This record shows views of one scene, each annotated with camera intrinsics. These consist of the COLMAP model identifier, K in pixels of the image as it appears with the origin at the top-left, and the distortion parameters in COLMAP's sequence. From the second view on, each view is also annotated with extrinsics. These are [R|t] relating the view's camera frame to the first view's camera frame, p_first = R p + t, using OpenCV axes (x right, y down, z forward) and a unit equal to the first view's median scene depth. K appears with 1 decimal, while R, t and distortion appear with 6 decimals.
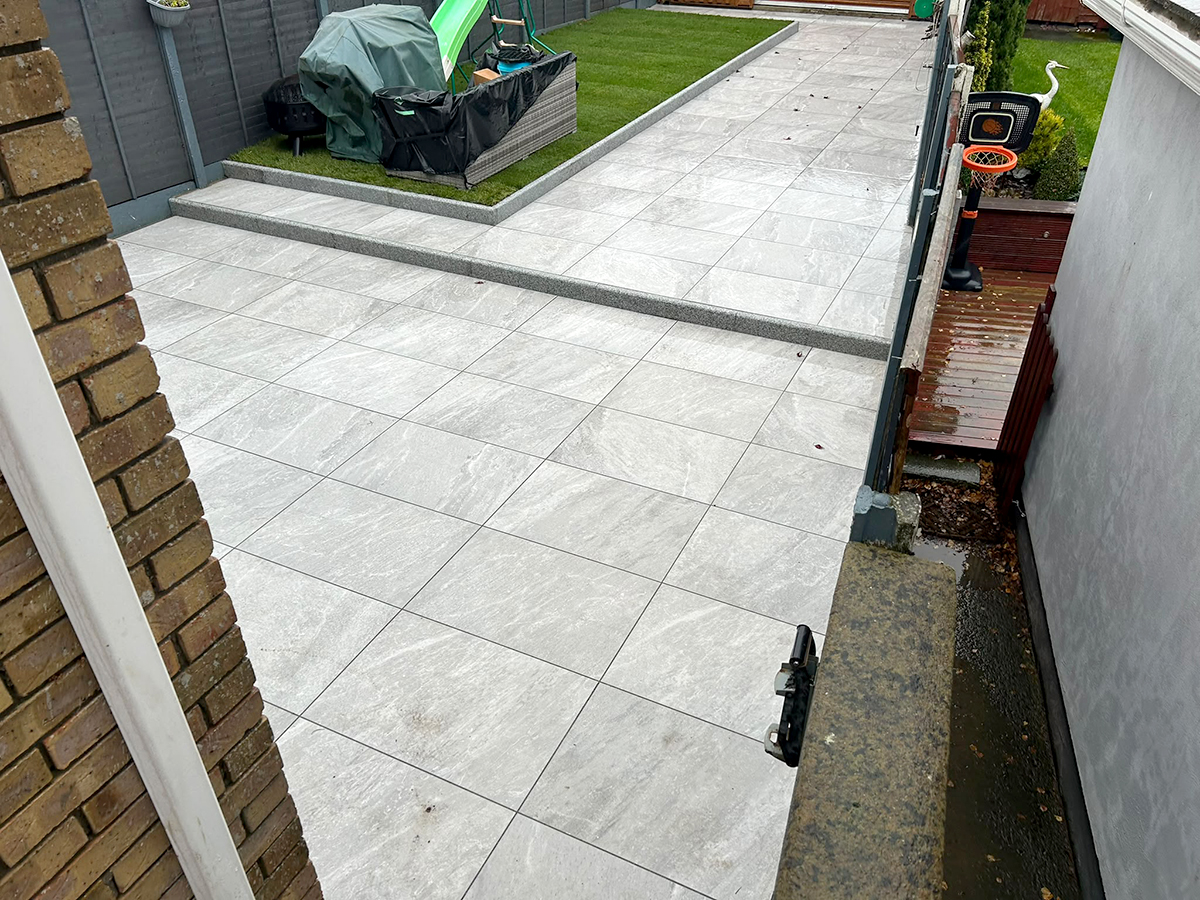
lens RADIAL K [[900.9, 0, 602.6], [0, 900.9, 451.2], [0, 0, 1]] dist [0.076082, -0.091095]
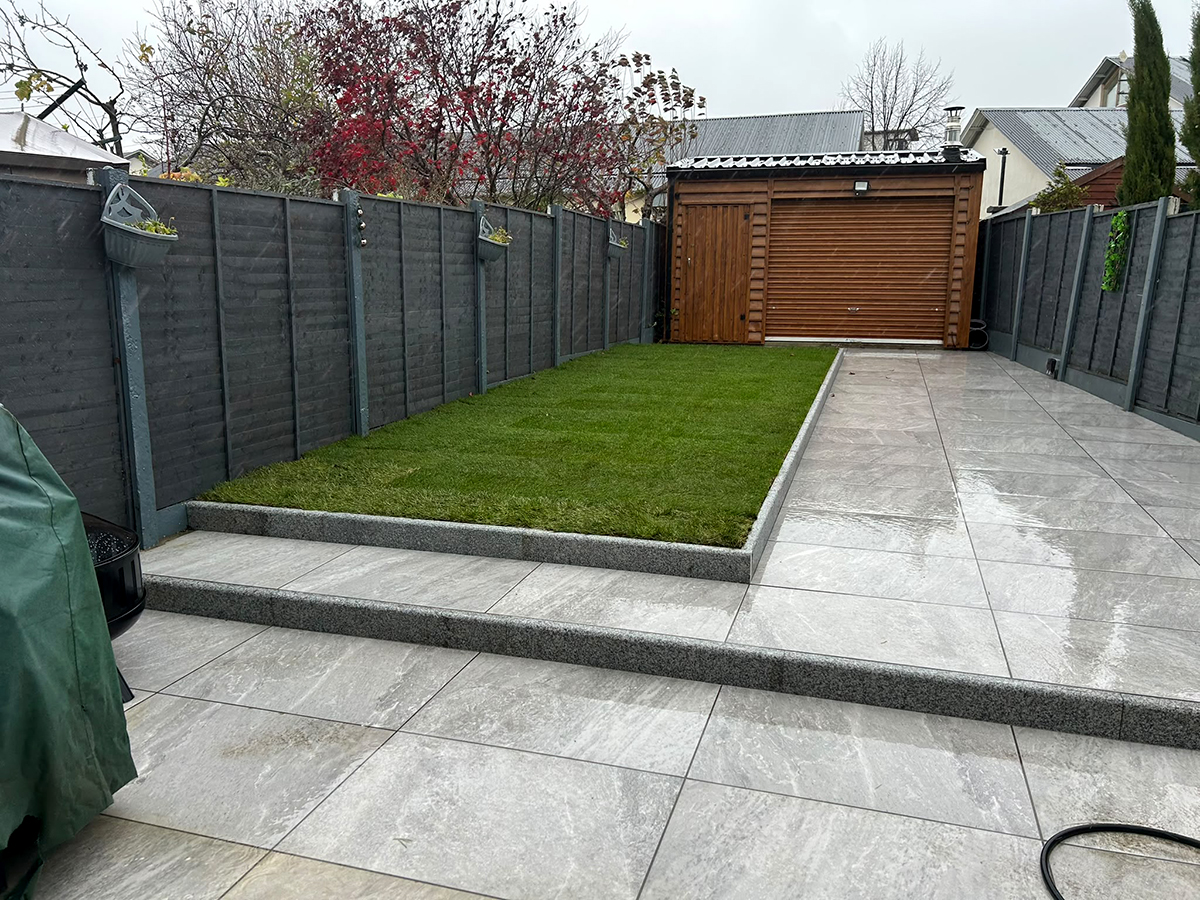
lens RADIAL K [[900.9, 0, 602.6], [0, 900.9, 451.2], [0, 0, 1]] dist [0.076082, -0.091095]
pose [[0.987654, -0.027533, 0.154211, -0.269247], [0.084628, 0.922193, -0.377358, -0.122274], [-0.131822, 0.385750, 0.913137, 0.476844]]
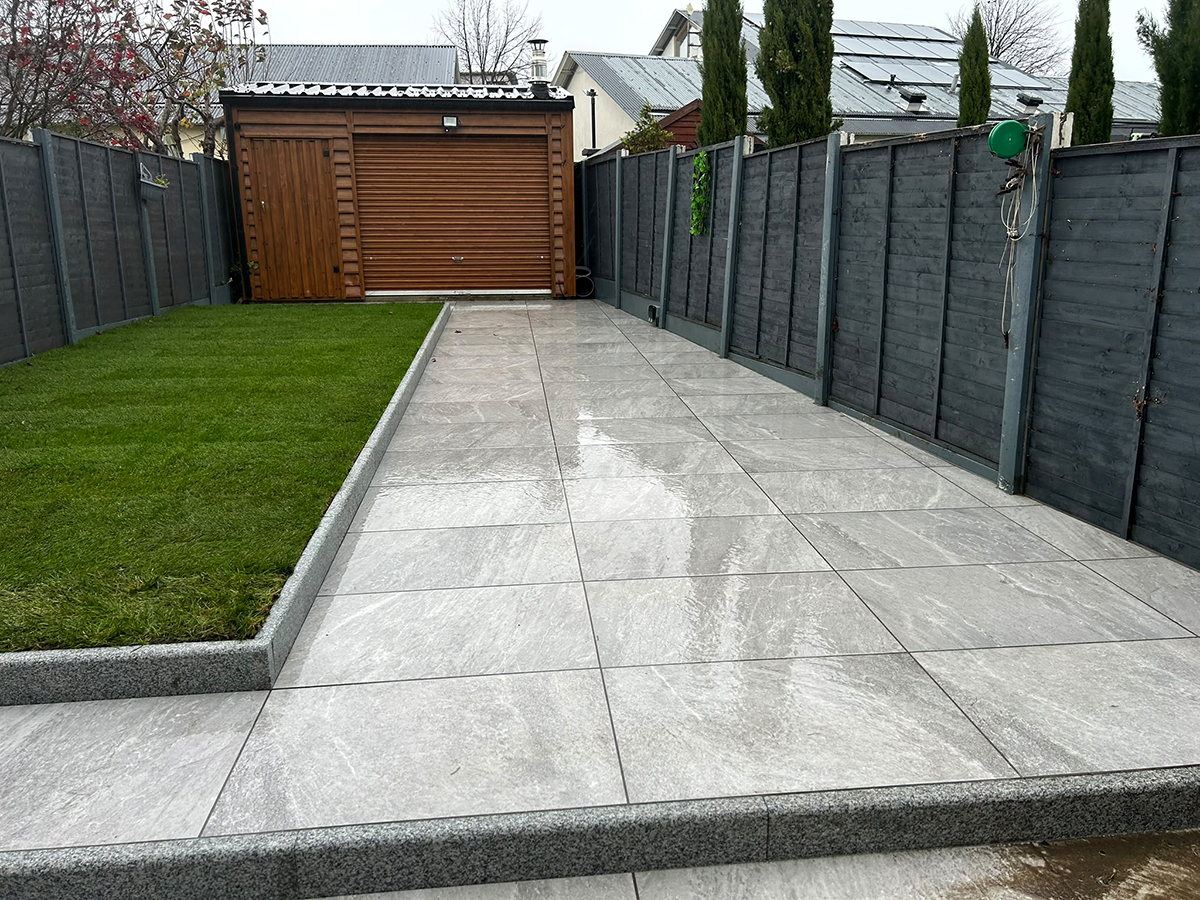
lens RADIAL K [[900.9, 0, 602.6], [0, 900.9, 451.2], [0, 0, 1]] dist [0.076082, -0.091095]
pose [[0.848304, -0.141532, 0.510244, -0.169289], [0.303305, 0.919748, -0.249137, -0.196329], [-0.434035, 0.366104, 0.823153, 0.588610]]
